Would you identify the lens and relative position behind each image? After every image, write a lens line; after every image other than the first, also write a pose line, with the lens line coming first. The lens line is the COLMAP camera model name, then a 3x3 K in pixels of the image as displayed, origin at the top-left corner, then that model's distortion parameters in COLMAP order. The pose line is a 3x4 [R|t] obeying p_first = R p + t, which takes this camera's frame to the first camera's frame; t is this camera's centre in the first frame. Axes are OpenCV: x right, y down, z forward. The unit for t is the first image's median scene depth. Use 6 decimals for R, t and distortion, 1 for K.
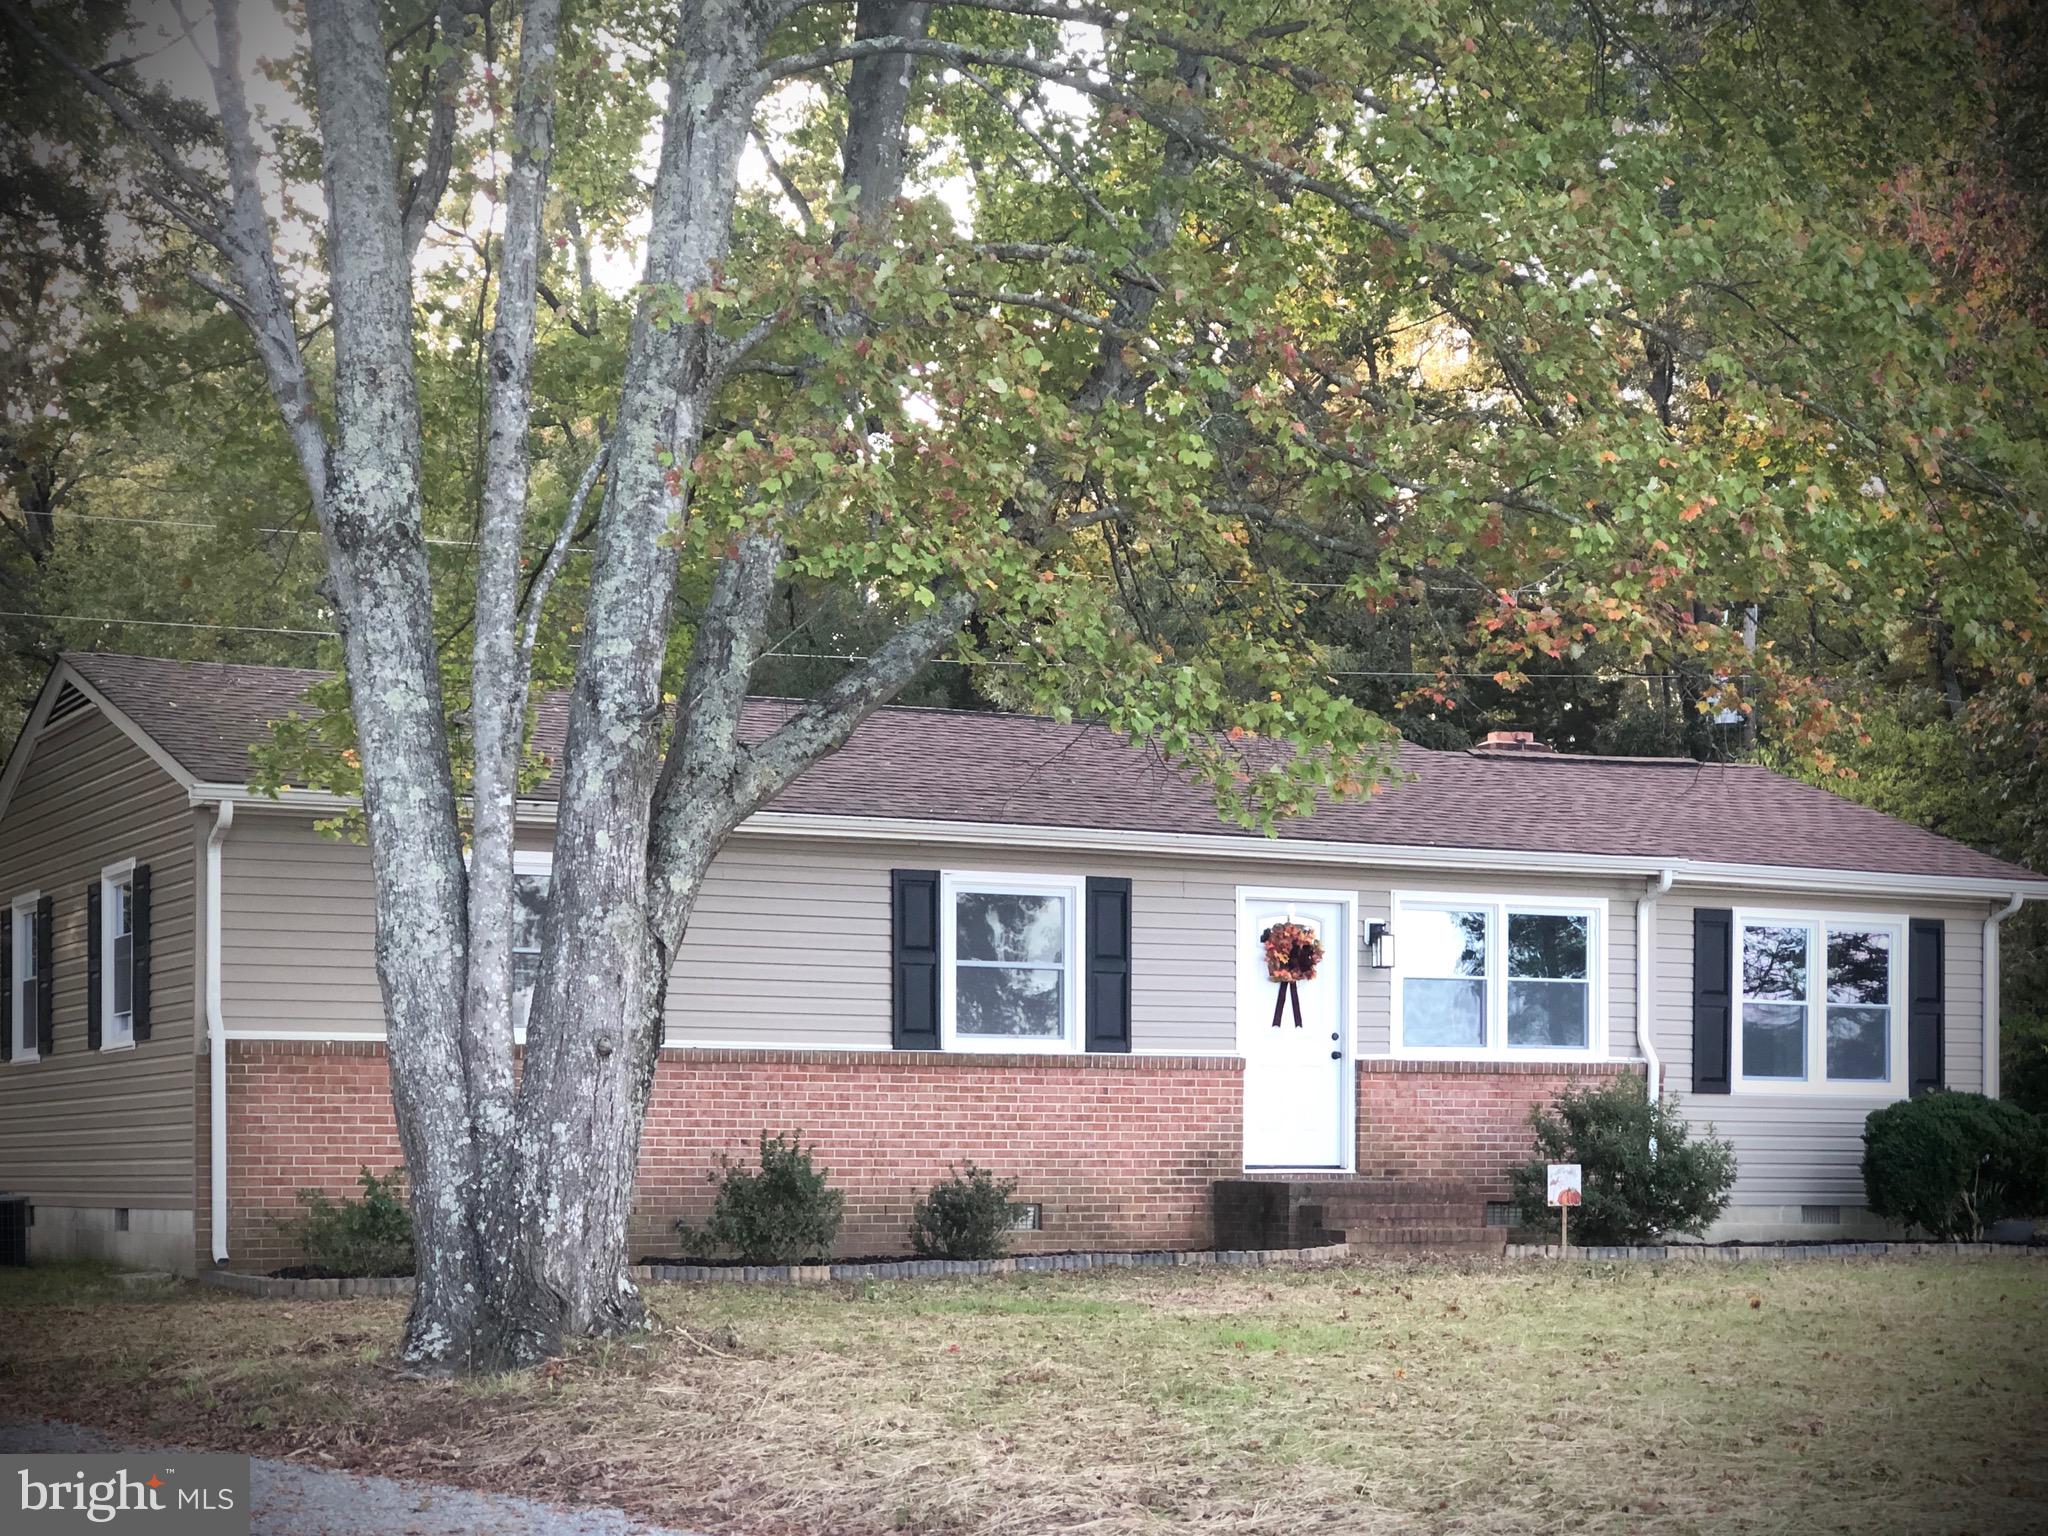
lens RADIAL K [[3518.9, 0, 997.1], [0, 3518.9, 1123.9], [0, 0, 1]] dist [0.047631, 0.000000]
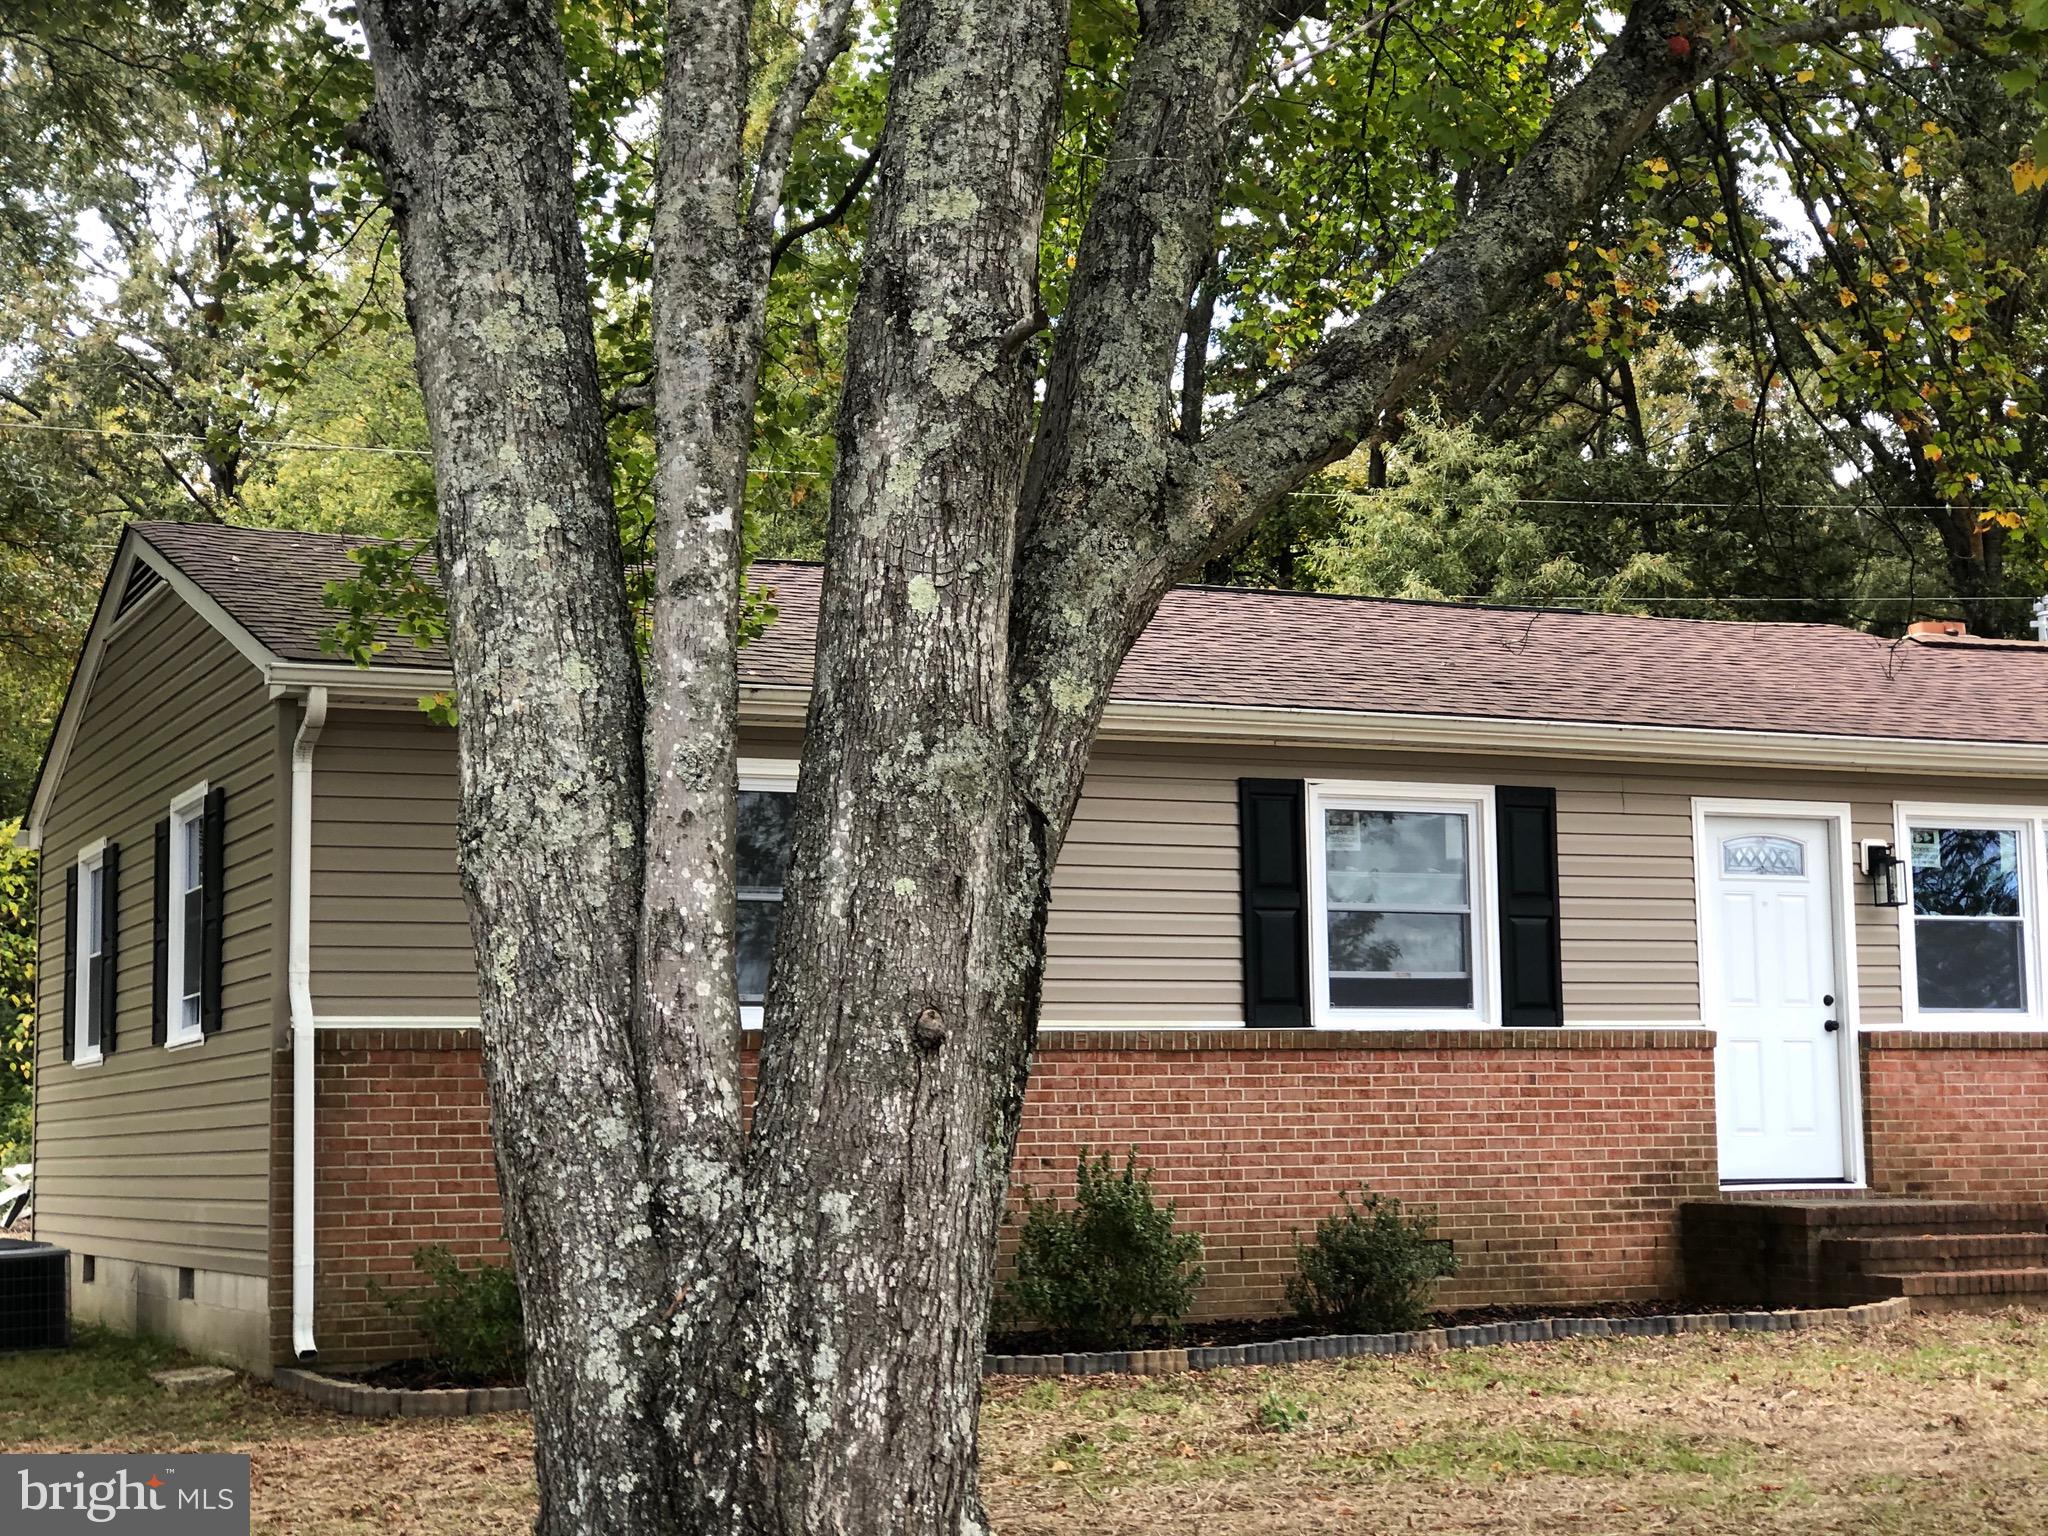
lens RADIAL K [[3292.7, 0, 1017.8], [0, 3292.7, 711.1], [0, 0, 1]] dist [0.042061, 0.000000]
pose [[0.998869, -0.020374, -0.042953, -0.045987], [0.015210, 0.992982, -0.117281, -0.006997], [0.045041, 0.116495, 0.992169, 0.320243]]
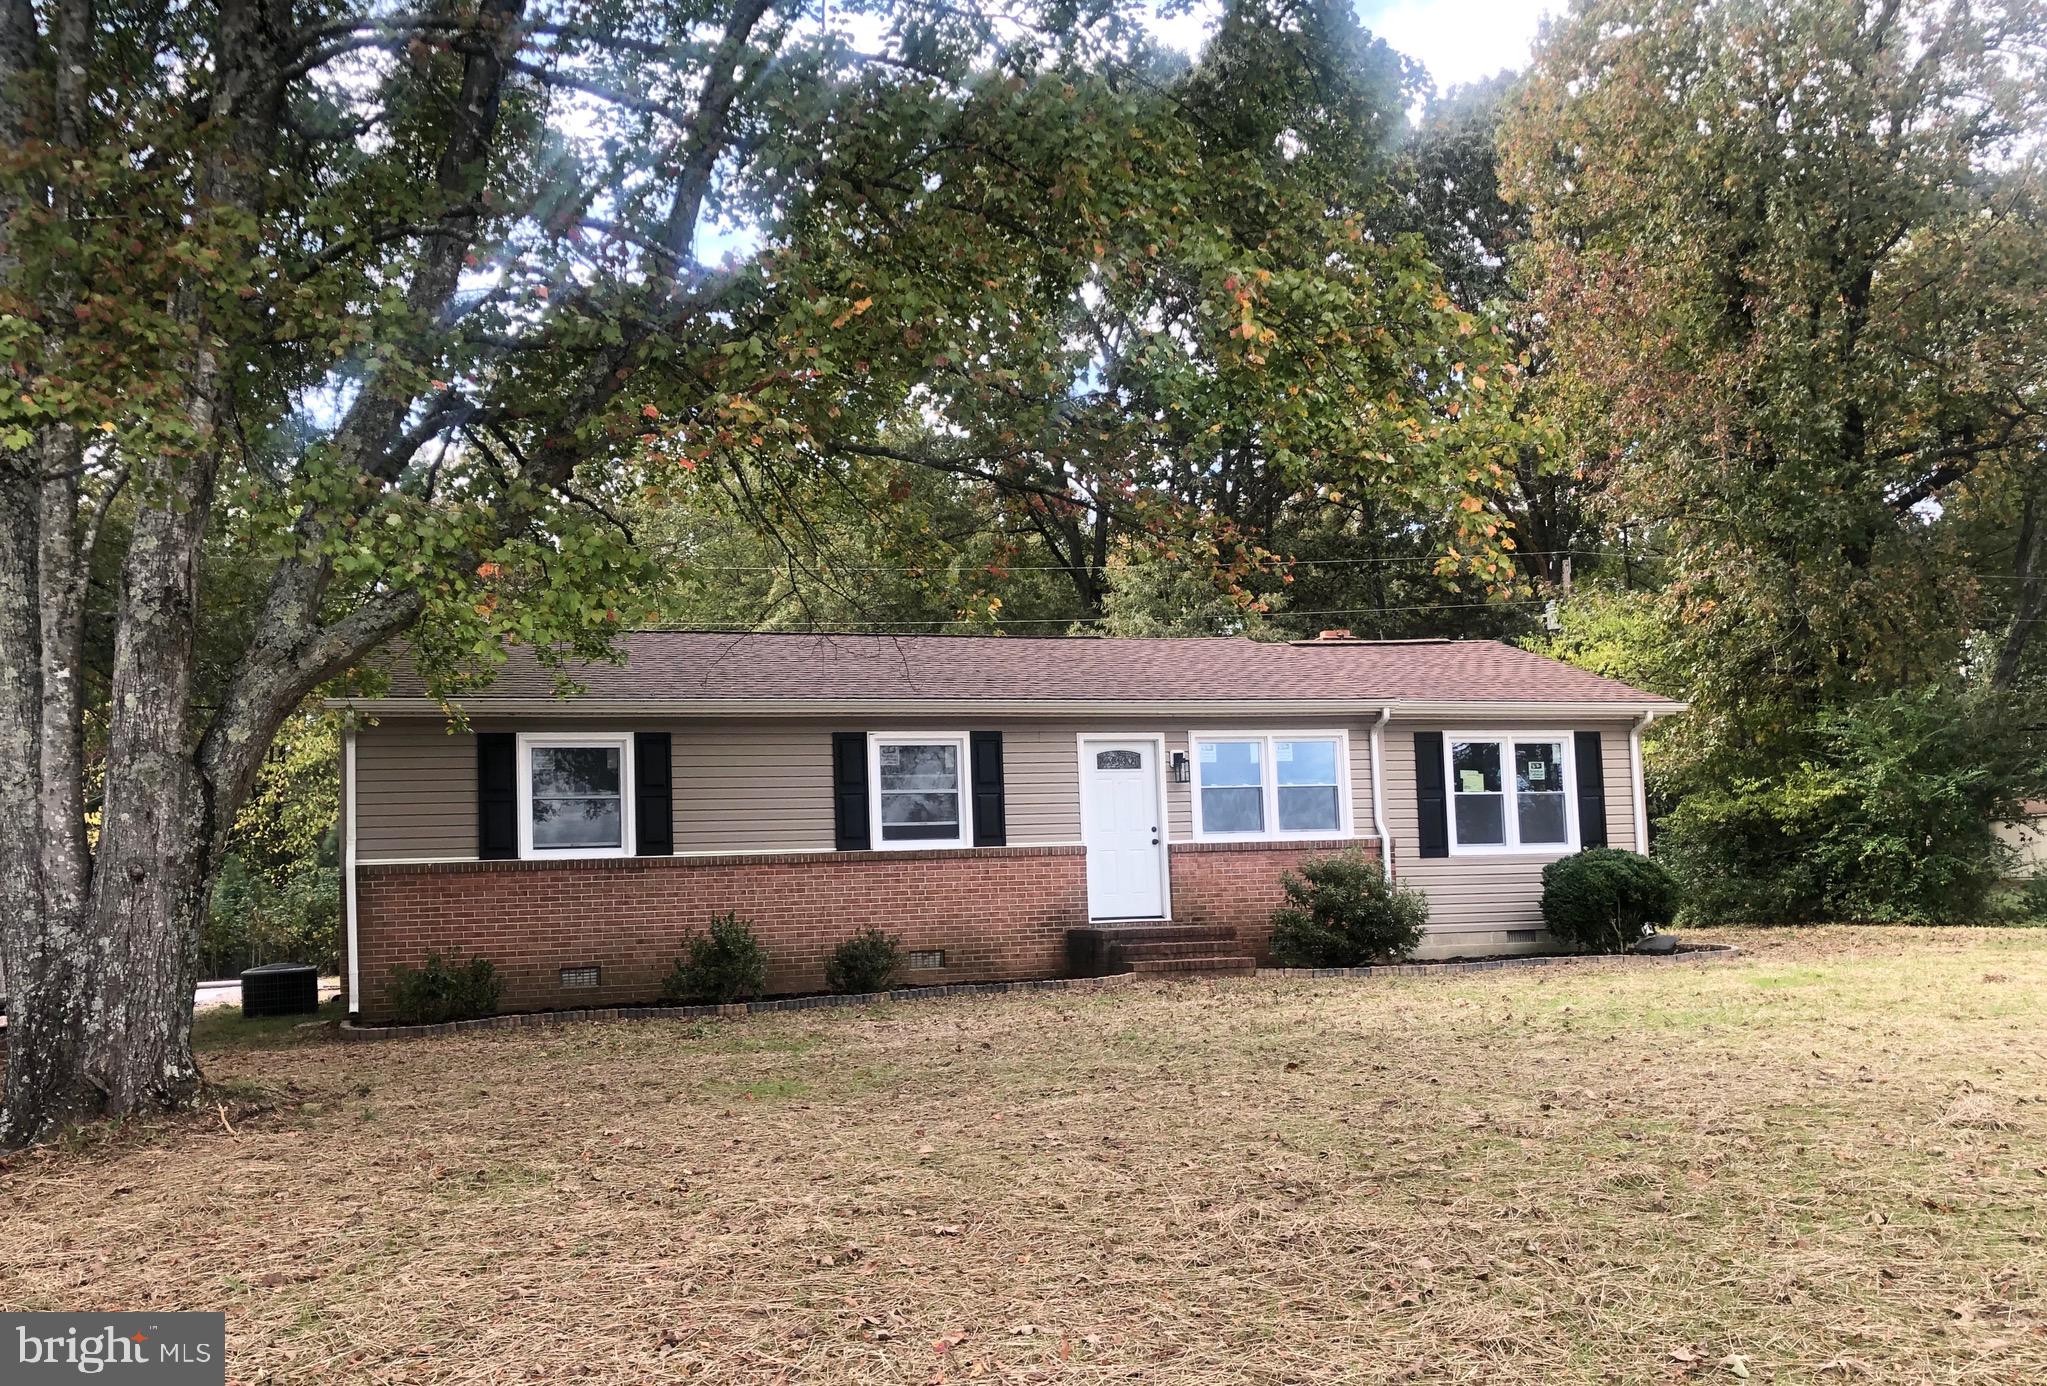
lens RADIAL K [[1796.0, 0, 986.5], [0, 1796.0, 744.6], [0, 0, 1]] dist [0.055108, -0.028811]
pose [[0.986333, -0.050955, -0.156690, 0.157833], [0.038756, 0.996046, -0.079945, -0.002630], [0.160144, 0.072780, 0.984407, 0.249716]]
